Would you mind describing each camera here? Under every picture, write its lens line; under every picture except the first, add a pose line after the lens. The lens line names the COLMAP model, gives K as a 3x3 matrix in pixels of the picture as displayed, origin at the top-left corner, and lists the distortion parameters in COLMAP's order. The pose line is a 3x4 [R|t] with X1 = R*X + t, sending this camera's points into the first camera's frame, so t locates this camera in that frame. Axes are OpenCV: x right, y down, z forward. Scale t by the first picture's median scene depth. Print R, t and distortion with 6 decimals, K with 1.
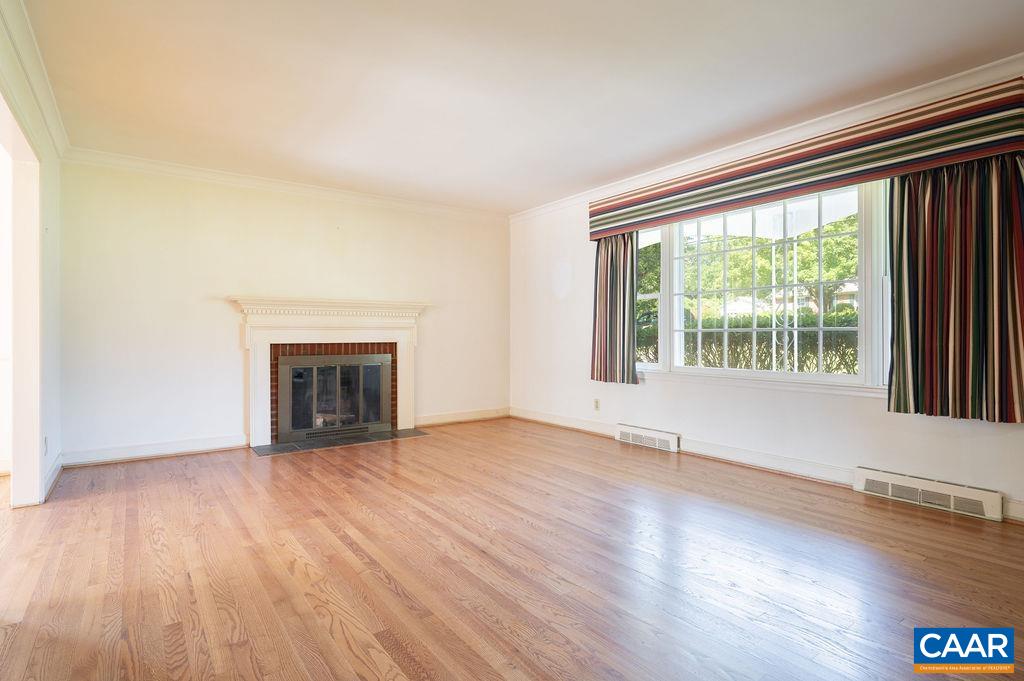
lens RADIAL K [[527.1, 0, 514.8], [0, 527.1, 333.0], [0, 0, 1]] dist [0.003301, -0.008631]
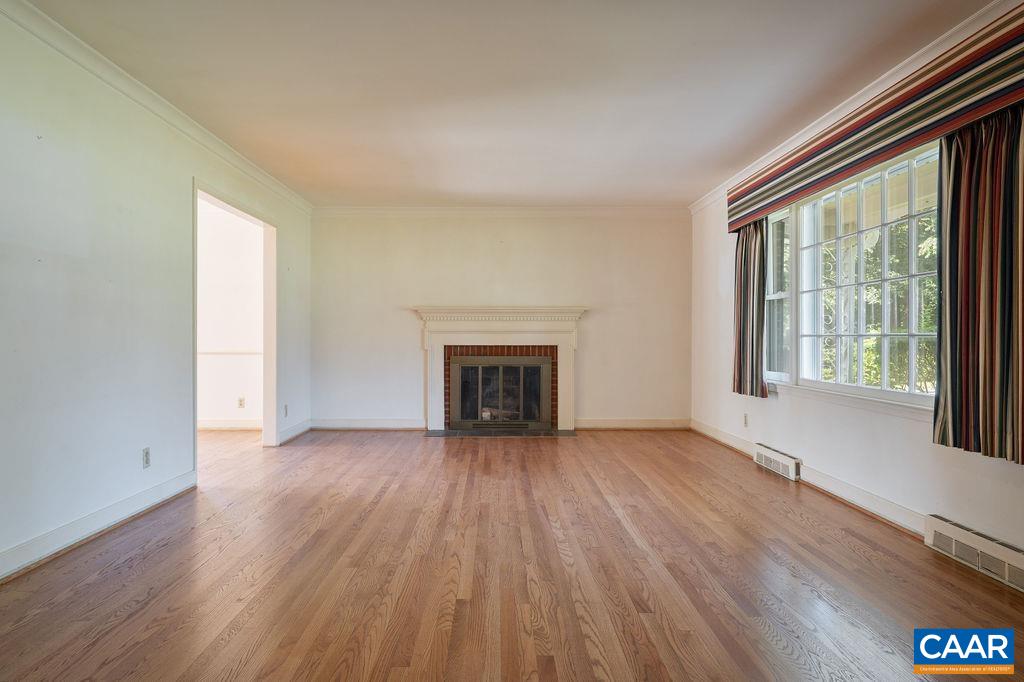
lens RADIAL K [[634.9, 0, 508.0], [0, 634.9, 345.6], [0, 0, 1]] dist [-0.009355, -0.001298]
pose [[0.810397, 0.012273, -0.585753, 0.490774], [-0.000593, 0.999797, 0.020127, -0.007997], [0.585881, -0.015964, 0.810240, -0.076092]]
